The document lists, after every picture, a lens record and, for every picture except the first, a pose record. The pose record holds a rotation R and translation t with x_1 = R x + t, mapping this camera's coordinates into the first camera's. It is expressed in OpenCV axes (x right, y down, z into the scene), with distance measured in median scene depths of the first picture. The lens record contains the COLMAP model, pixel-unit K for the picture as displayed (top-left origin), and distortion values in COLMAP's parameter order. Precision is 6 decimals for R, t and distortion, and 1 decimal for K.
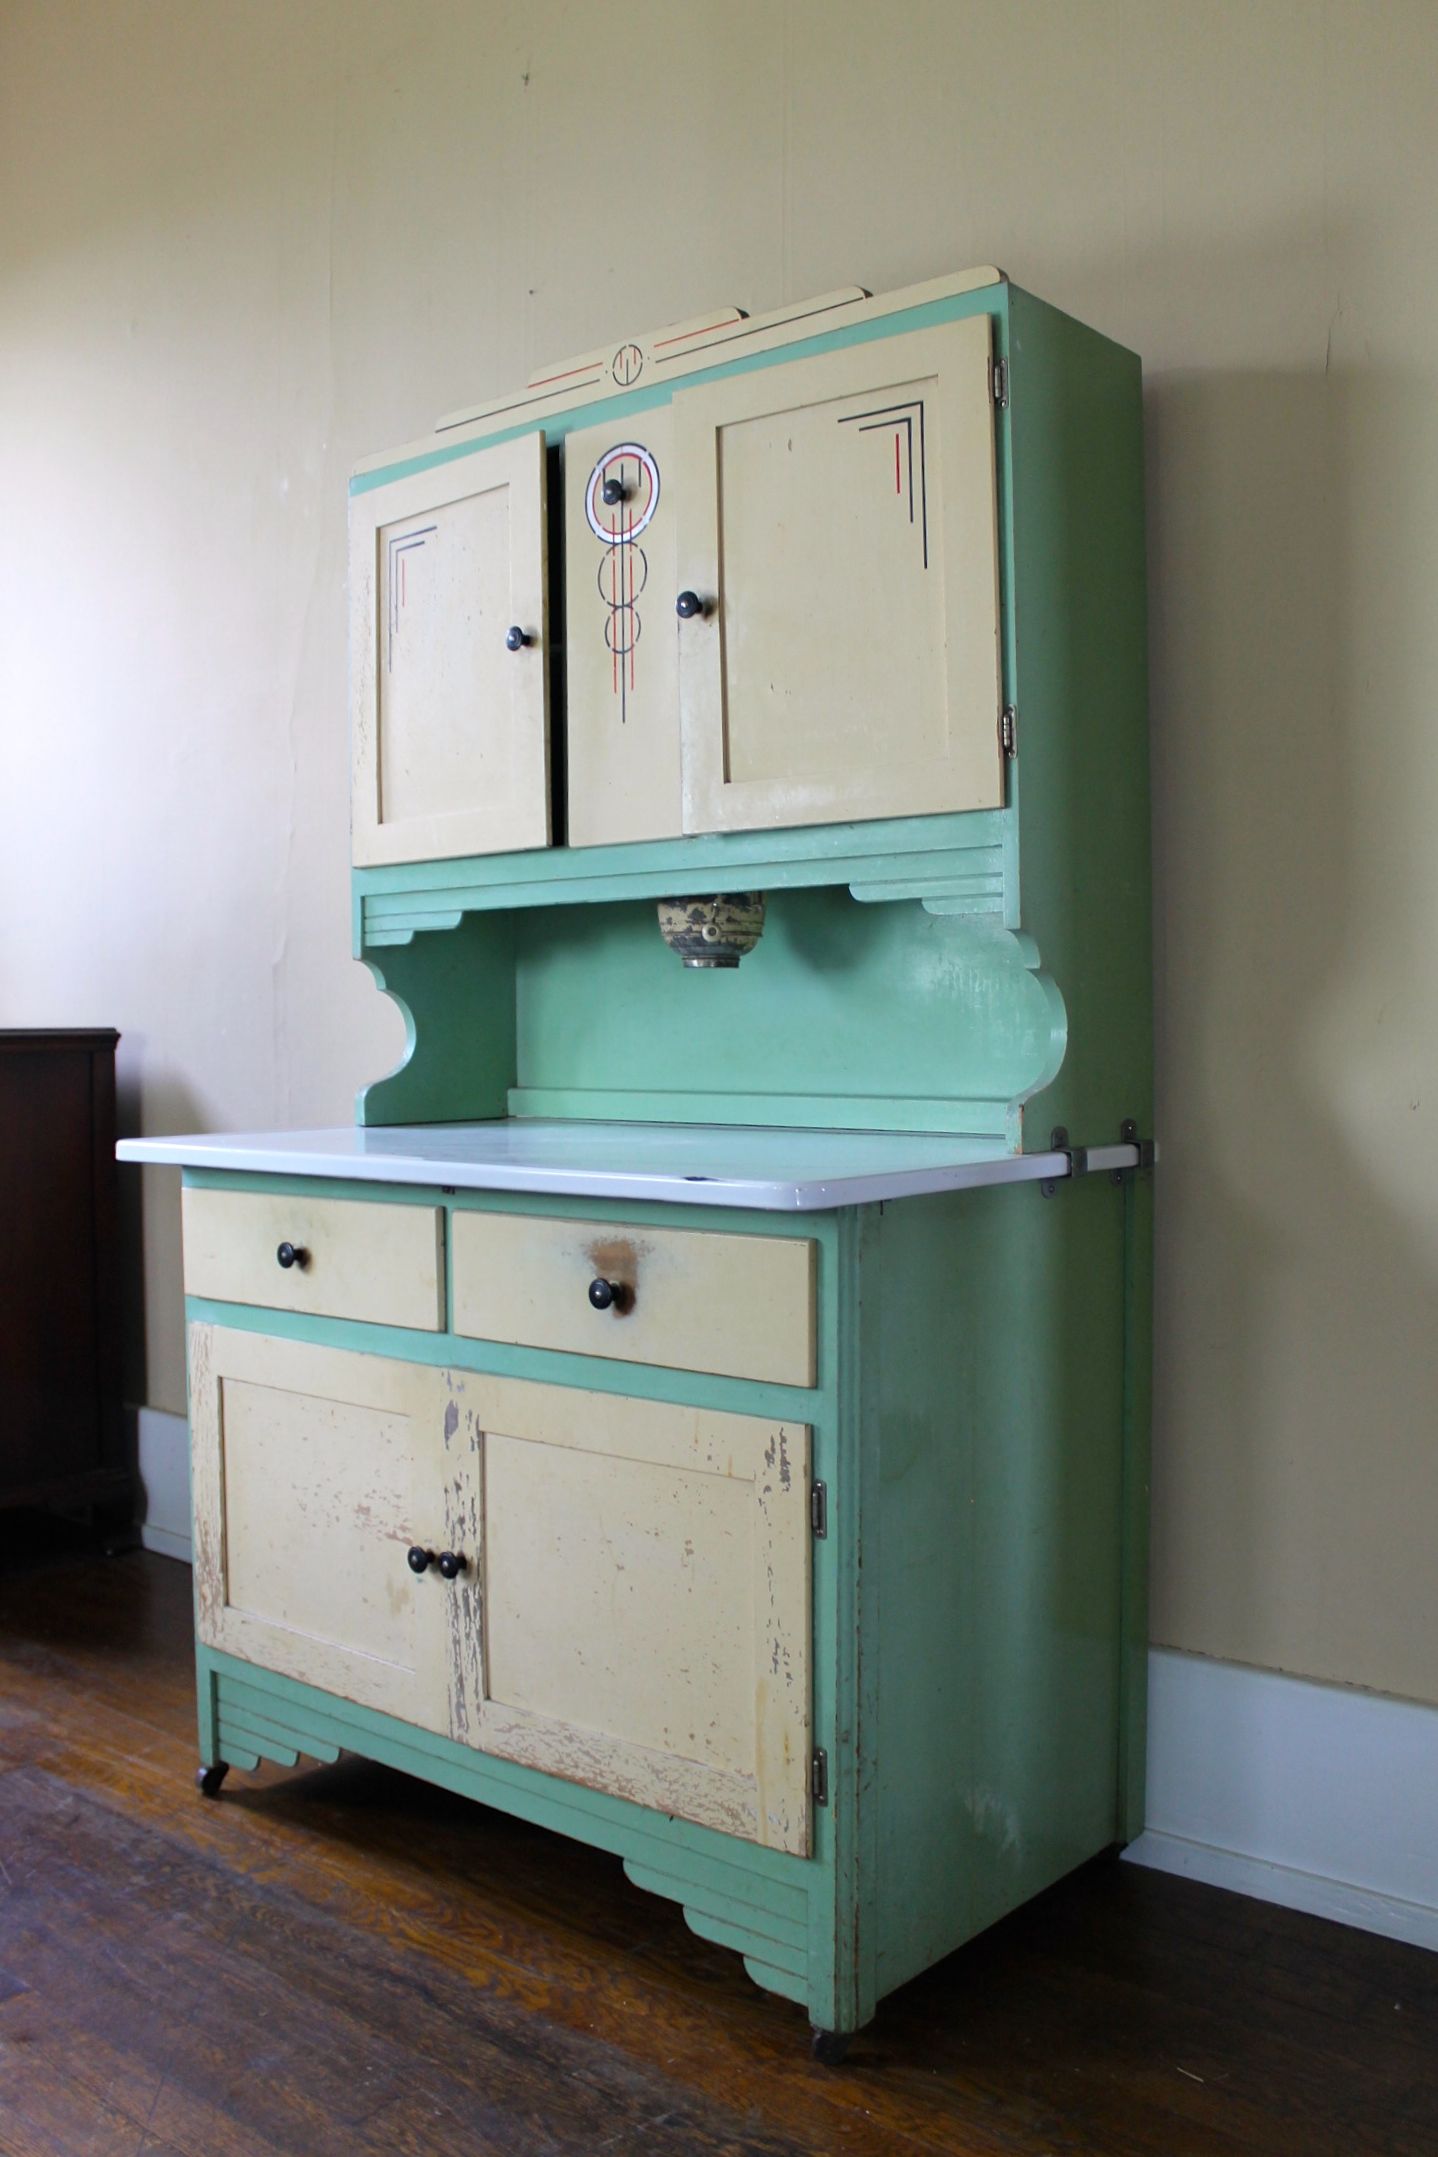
lens RADIAL K [[1861.1, 0, 717.6], [0, 1861.1, 1088.9], [0, 0, 1]] dist [-0.097378, 0.019315]
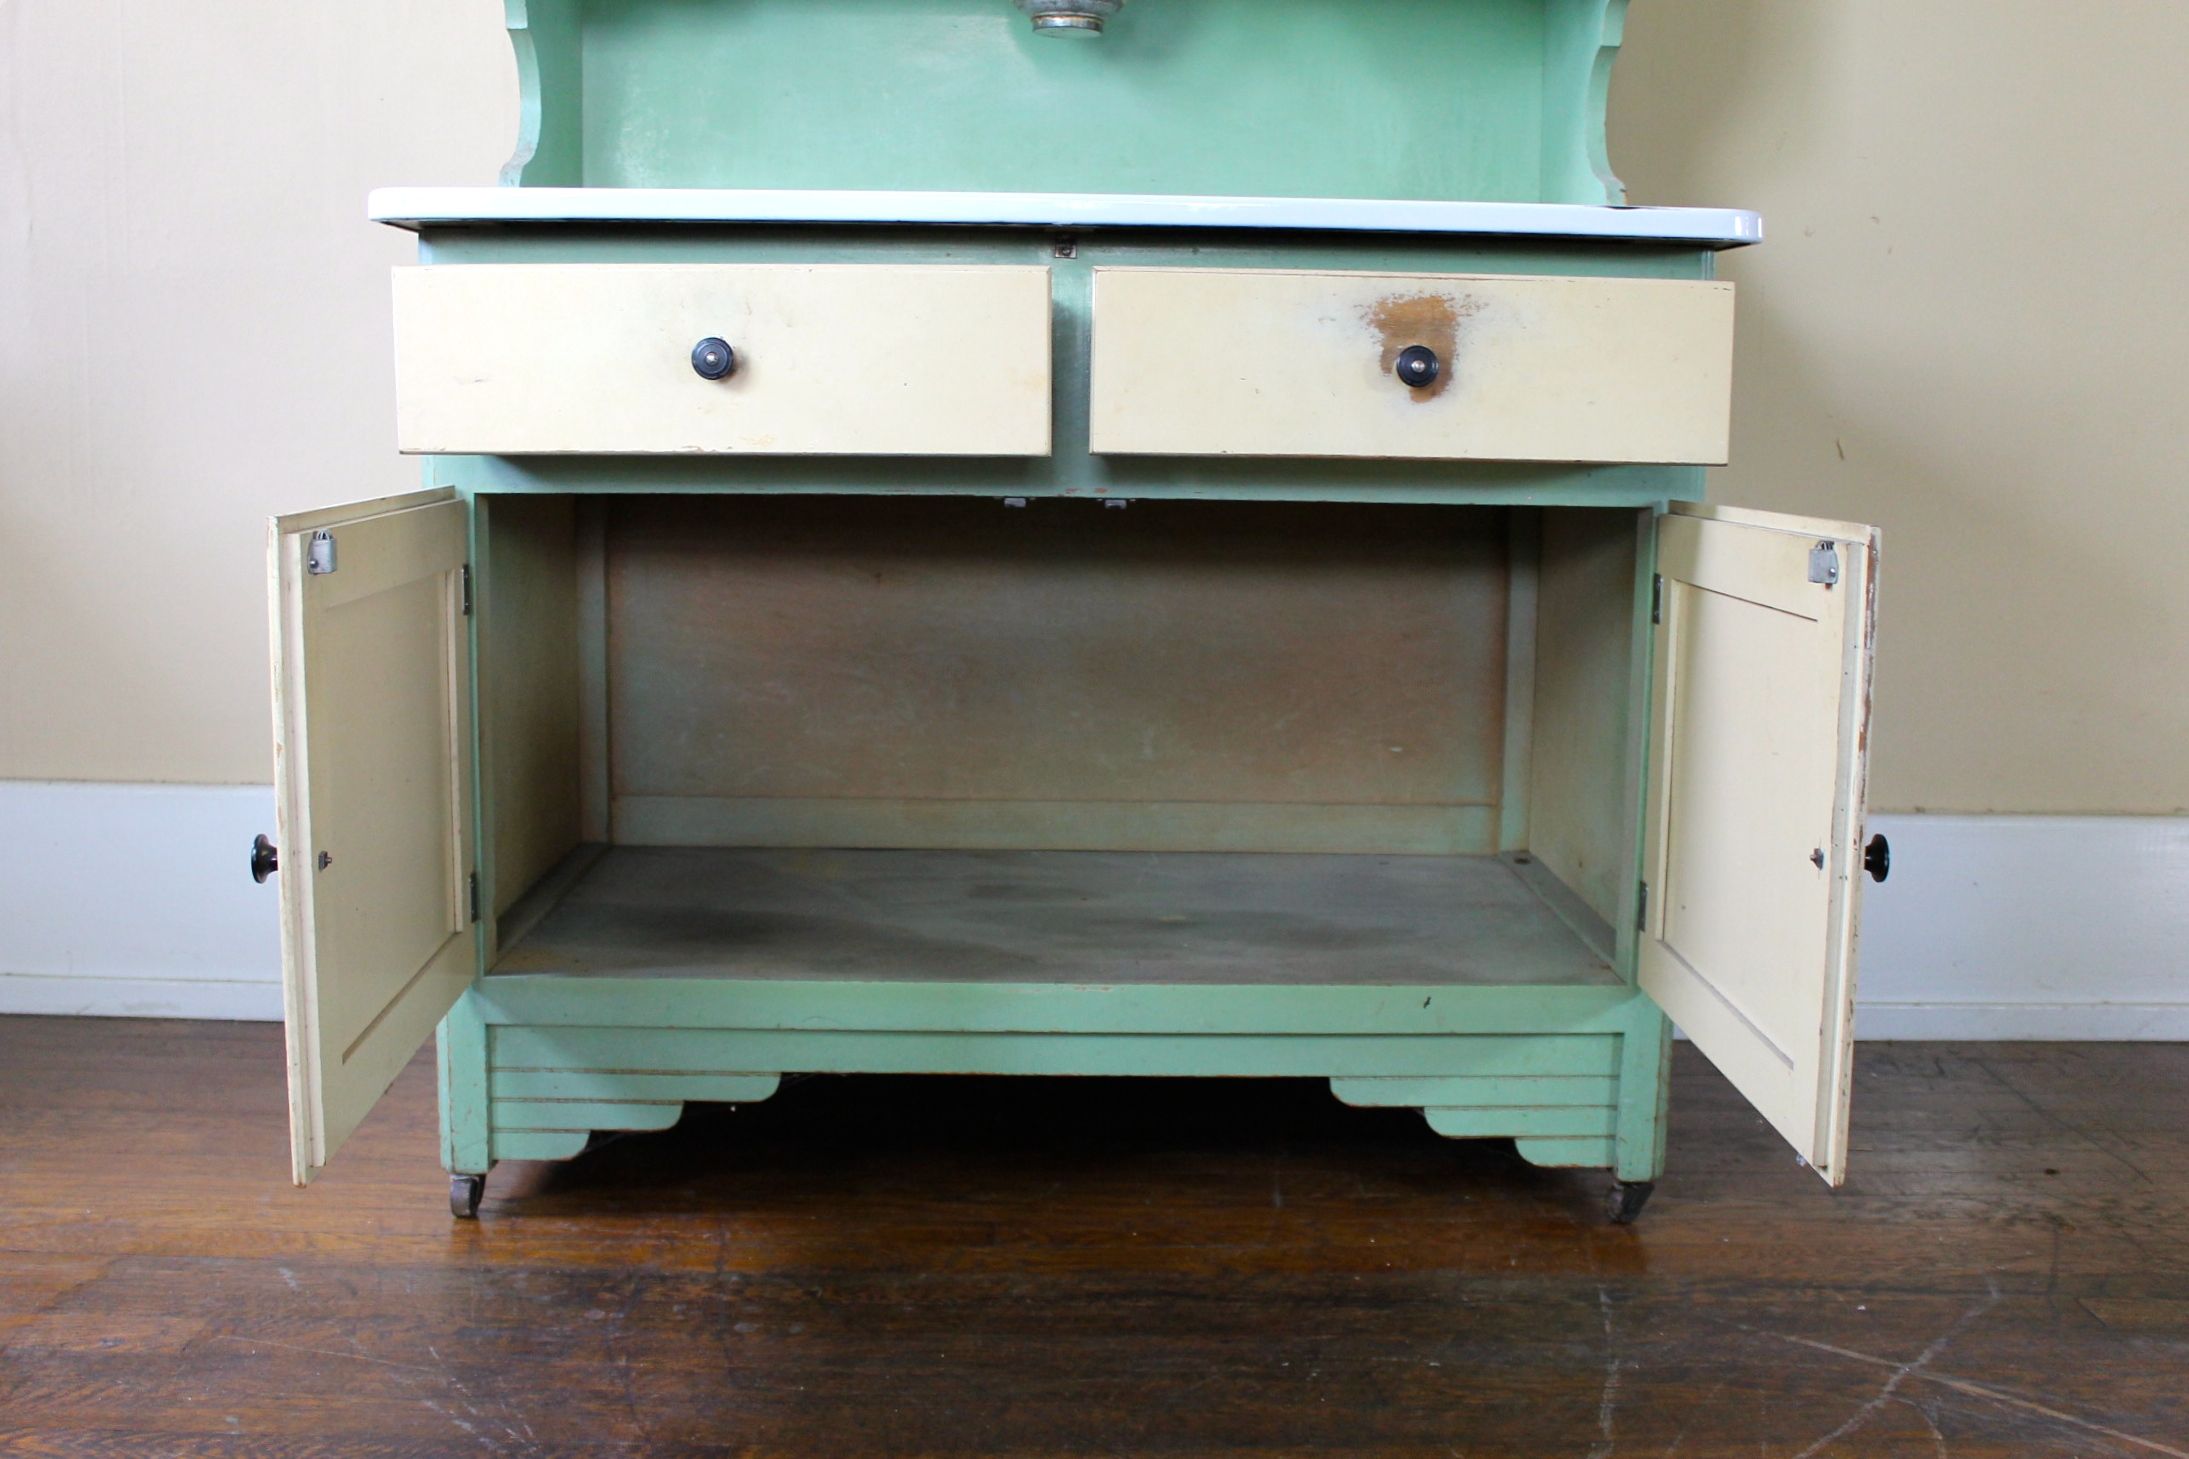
lens RADIAL K [[2193.4, 0, 1108.0], [0, 2193.4, 733.9], [0, 0, 1]] dist [-0.112368, 0.000000]
pose [[0.741652, -0.073250, 0.666773, -0.675772], [-0.002020, 0.993771, 0.111420, 0.138527], [-0.670781, -0.083981, 0.736885, 0.313725]]
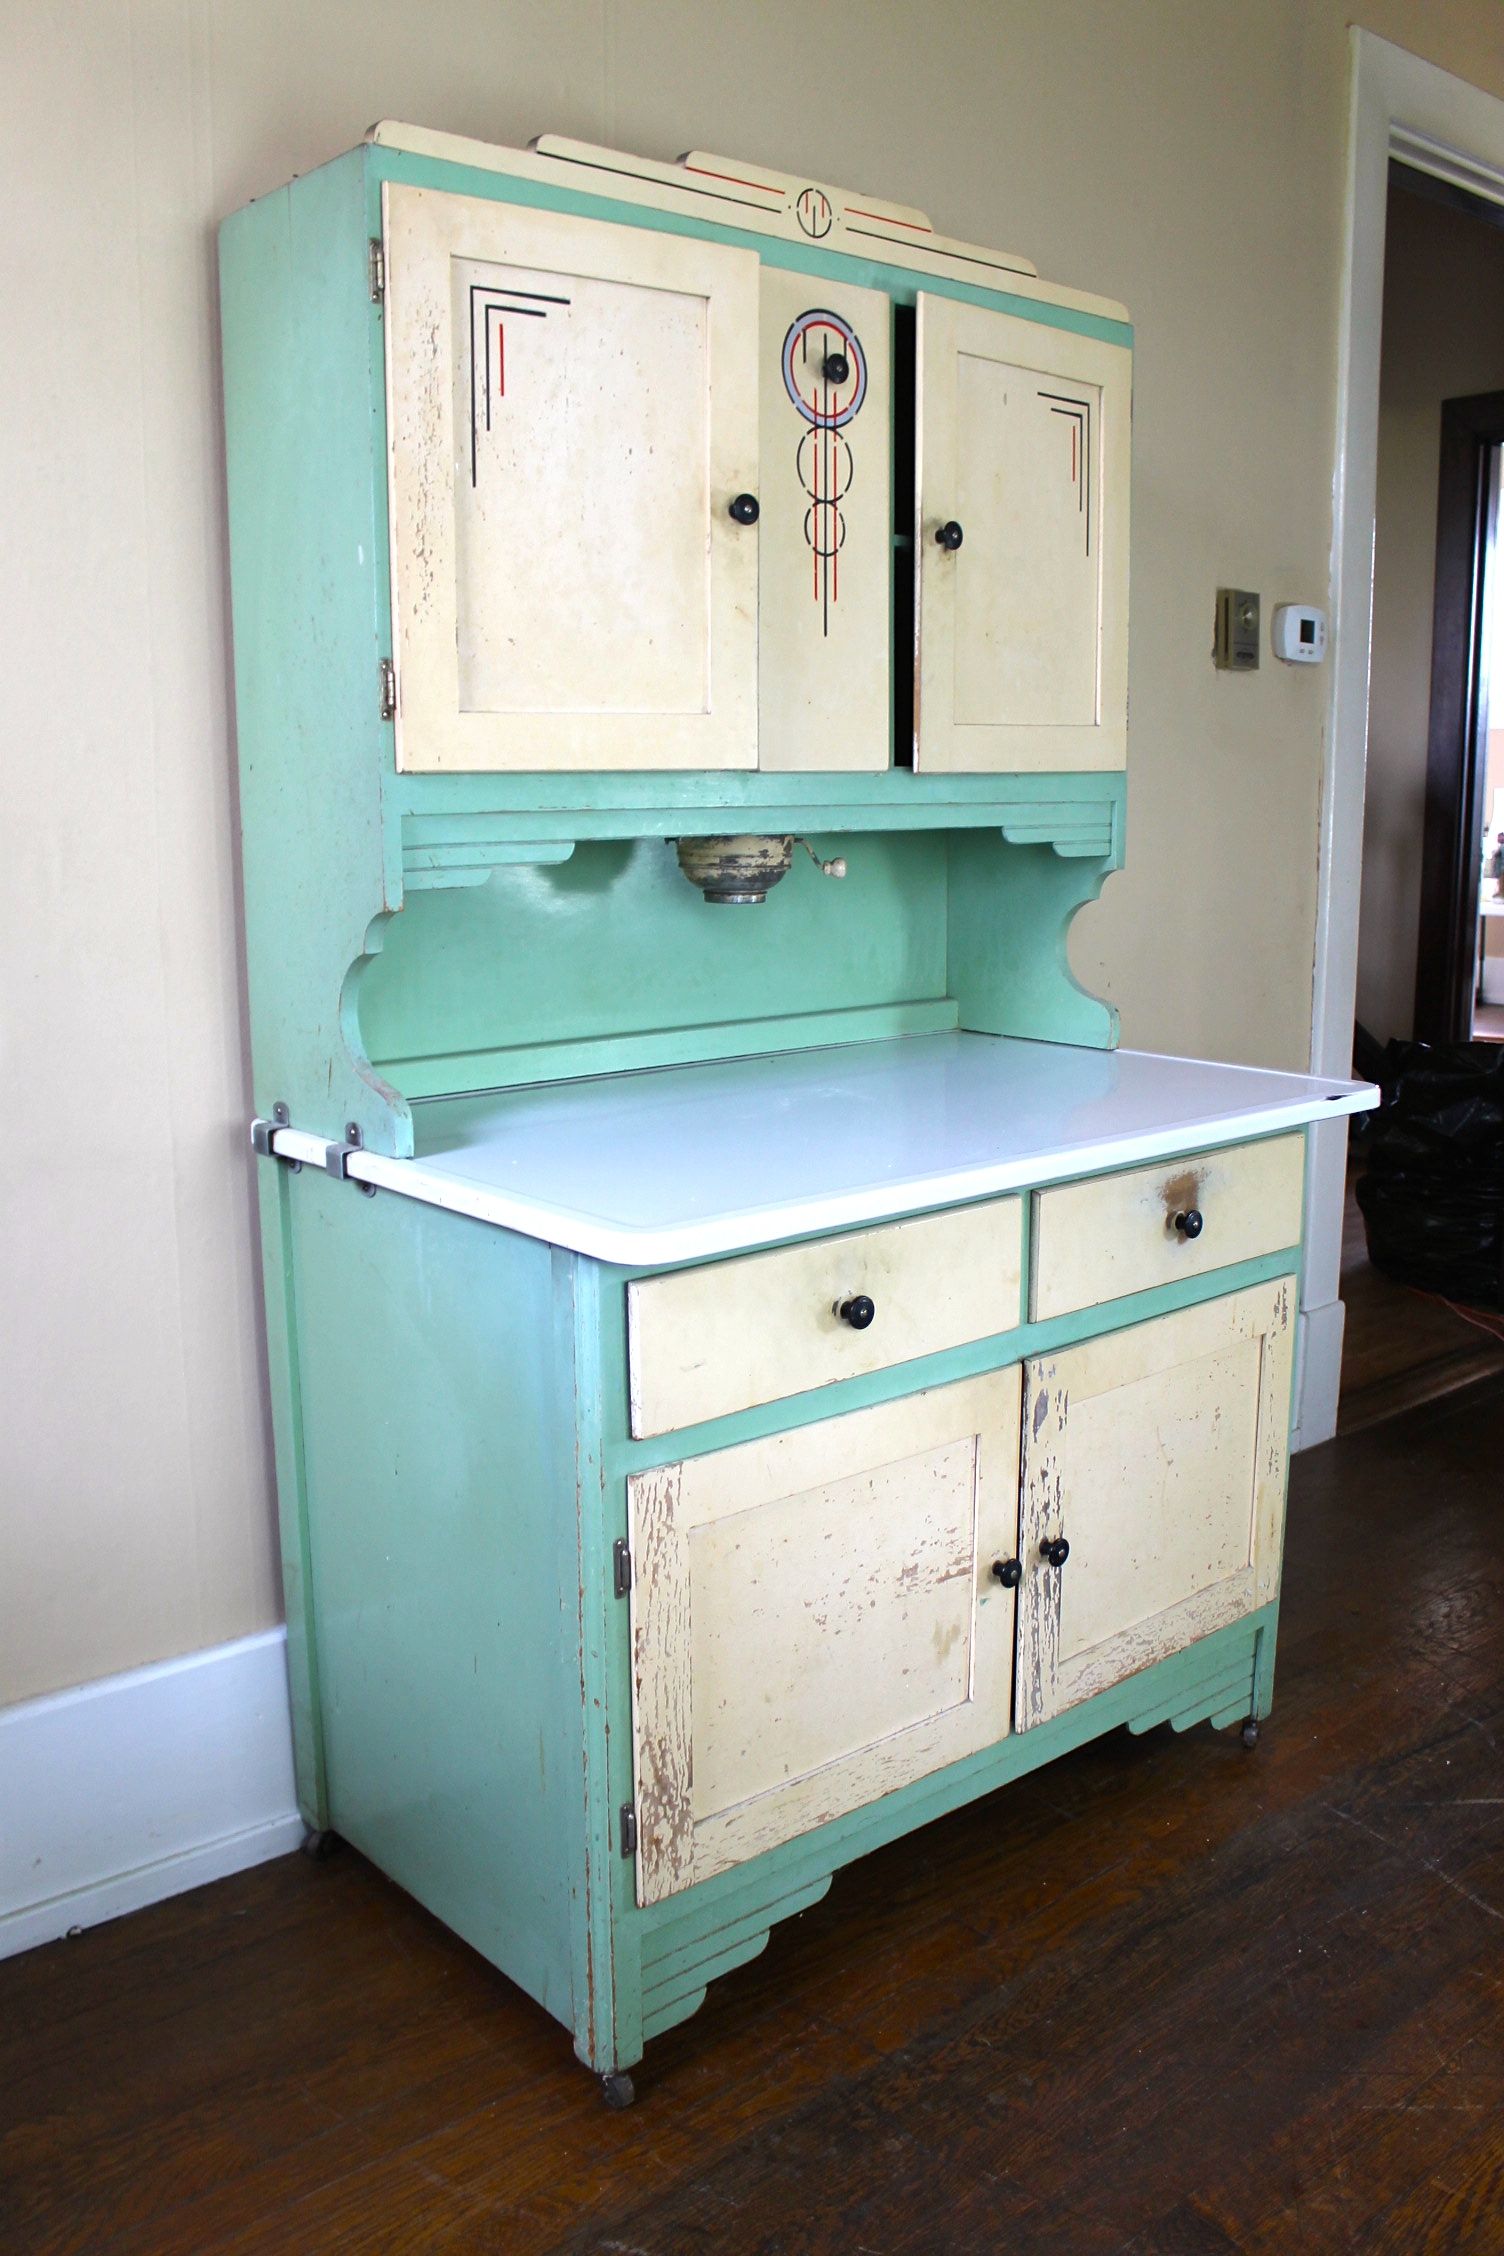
lens RADIAL K [[1871.7, 0, 761.8], [0, 1871.7, 1128.8], [0, 0, 1]] dist [-0.101457, 0.031780]
pose [[0.165341, -0.176744, 0.970270, -0.986096], [0.038766, 0.984215, 0.172678, -0.123195], [-0.985474, 0.009063, 0.169583, 0.903109]]
